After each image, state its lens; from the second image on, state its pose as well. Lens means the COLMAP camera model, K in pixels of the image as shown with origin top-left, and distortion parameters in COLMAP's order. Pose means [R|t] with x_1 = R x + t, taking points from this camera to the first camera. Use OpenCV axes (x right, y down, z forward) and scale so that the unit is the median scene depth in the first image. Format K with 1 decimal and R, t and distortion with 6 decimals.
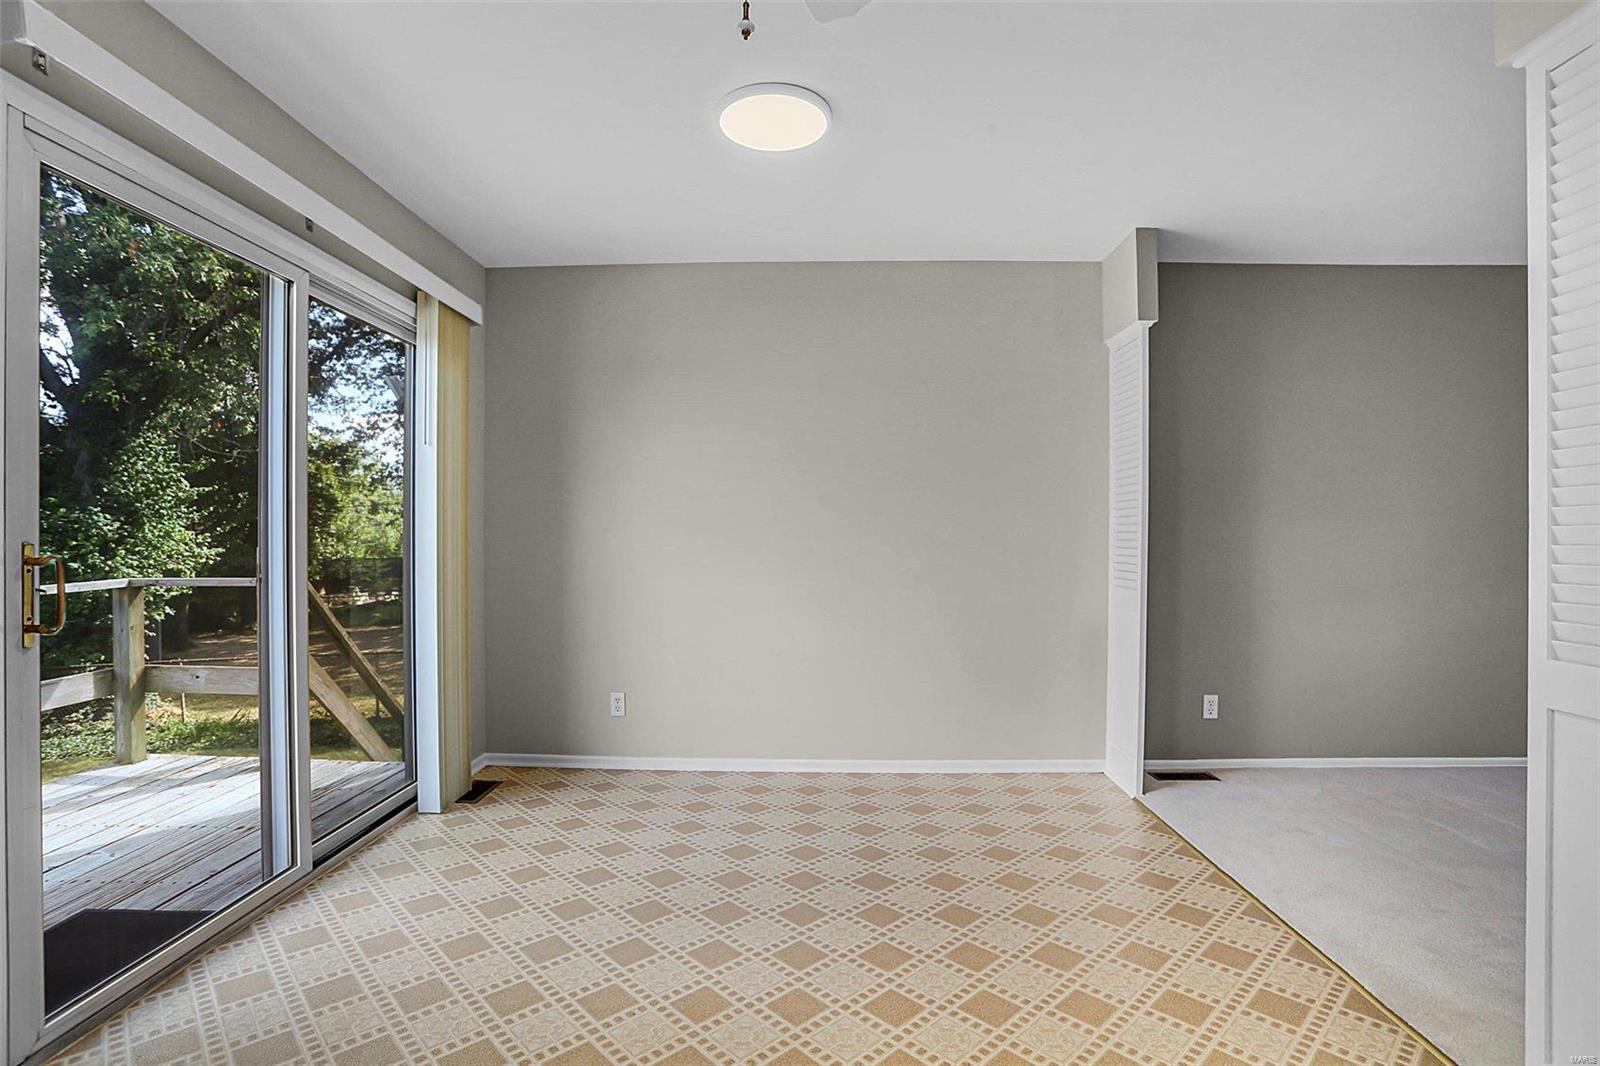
lens RADIAL K [[775.2, 0, 794.3], [0, 775.2, 535.0], [0, 0, 1]] dist [-0.064119, 0.021106]
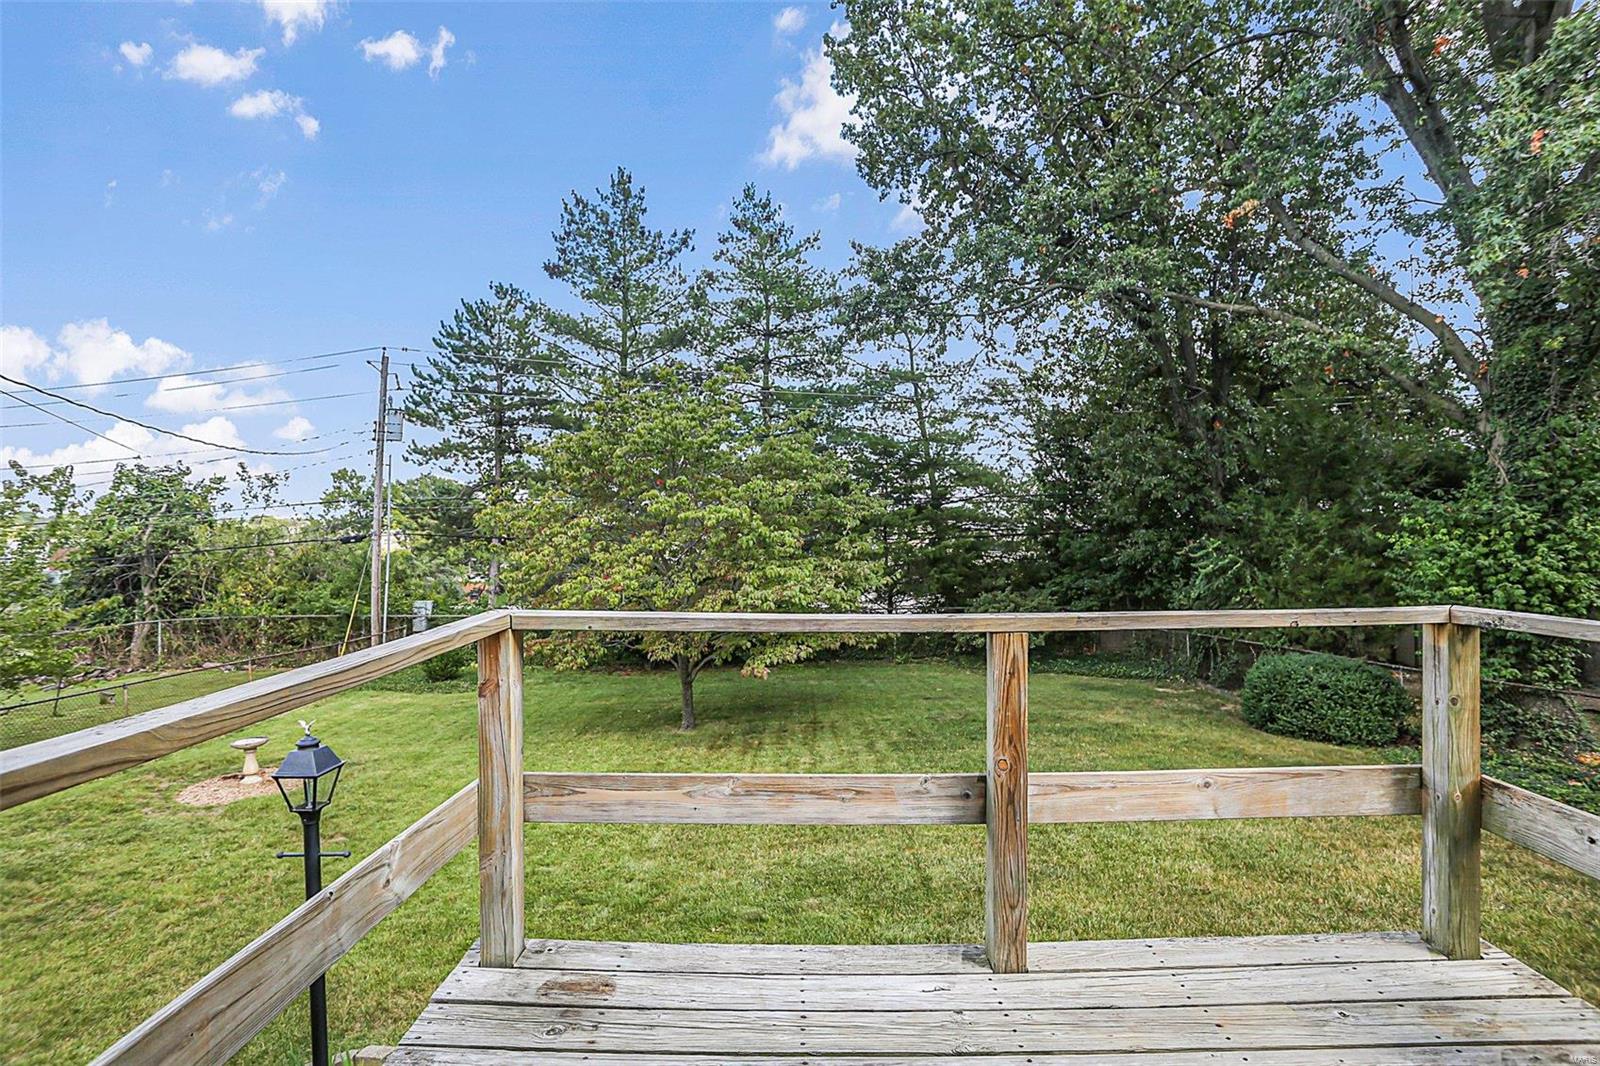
lens RADIAL K [[775.2, 0, 802.8], [0, 775.2, 524.3], [0, 0, 1]] dist [-0.064119, 0.021106]
pose [[0.032300, -0.006396, -0.999458, -0.112610], [-0.001368, 0.999978, -0.006443, 0.000853], [0.999477, 0.001575, 0.032291, 0.157100]]
